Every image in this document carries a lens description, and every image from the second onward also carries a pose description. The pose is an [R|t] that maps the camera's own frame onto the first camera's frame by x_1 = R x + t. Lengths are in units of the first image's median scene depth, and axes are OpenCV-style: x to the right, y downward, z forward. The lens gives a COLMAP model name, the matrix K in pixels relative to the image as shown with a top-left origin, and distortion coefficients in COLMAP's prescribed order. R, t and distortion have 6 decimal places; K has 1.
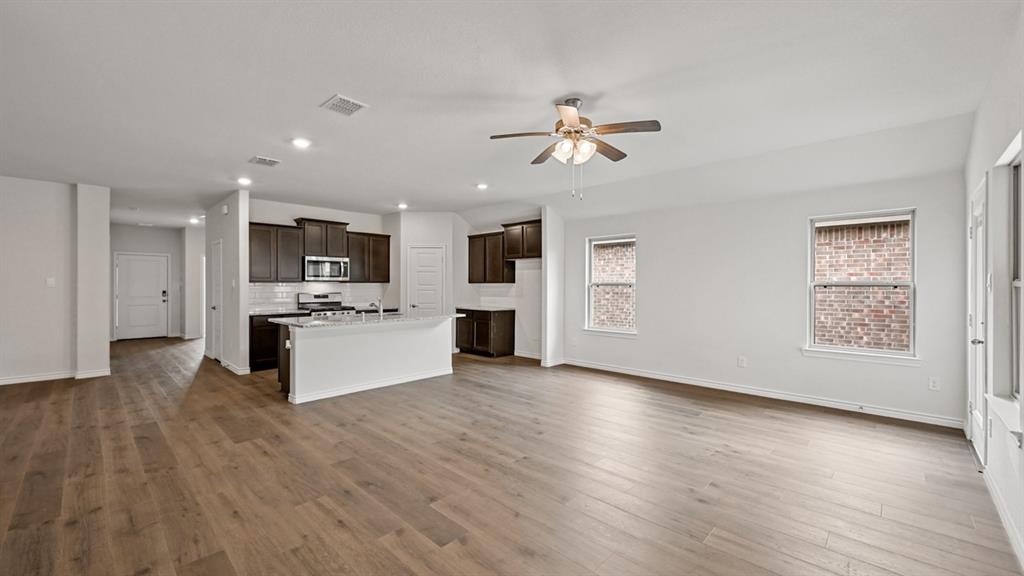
lens RADIAL K [[404.8, 0, 511.7], [0, 404.8, 288.9], [0, 0, 1]] dist [0.003907, -0.000631]
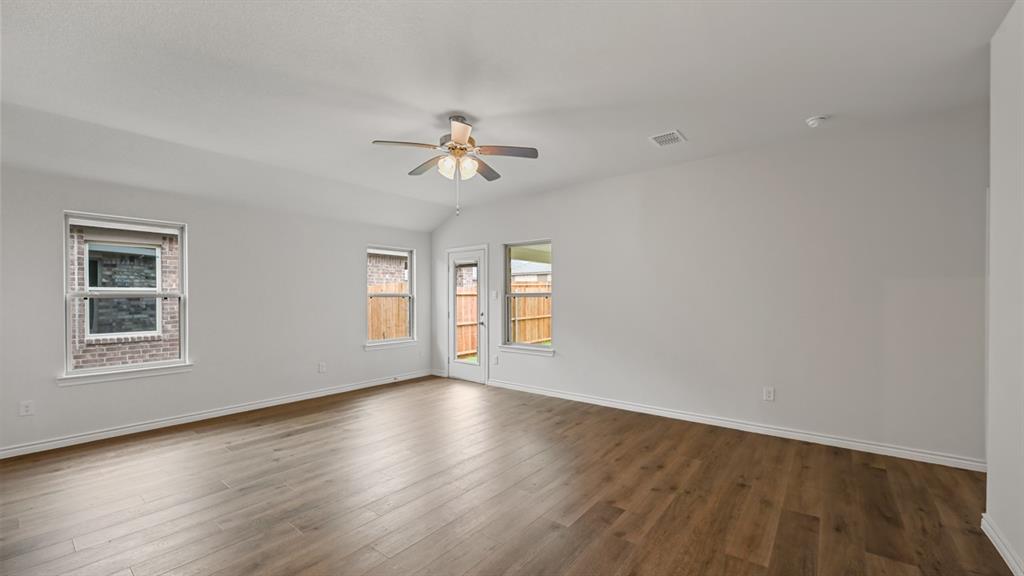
lens RADIAL K [[404.8, 0, 523.1], [0, 404.8, 296.9], [0, 0, 1]] dist [0.003907, -0.000631]
pose [[-0.117576, 0.003863, 0.993056, -0.360804], [0.002135, 0.999991, -0.003637, -0.000661], [-0.993062, 0.001693, -0.117583, 0.386099]]
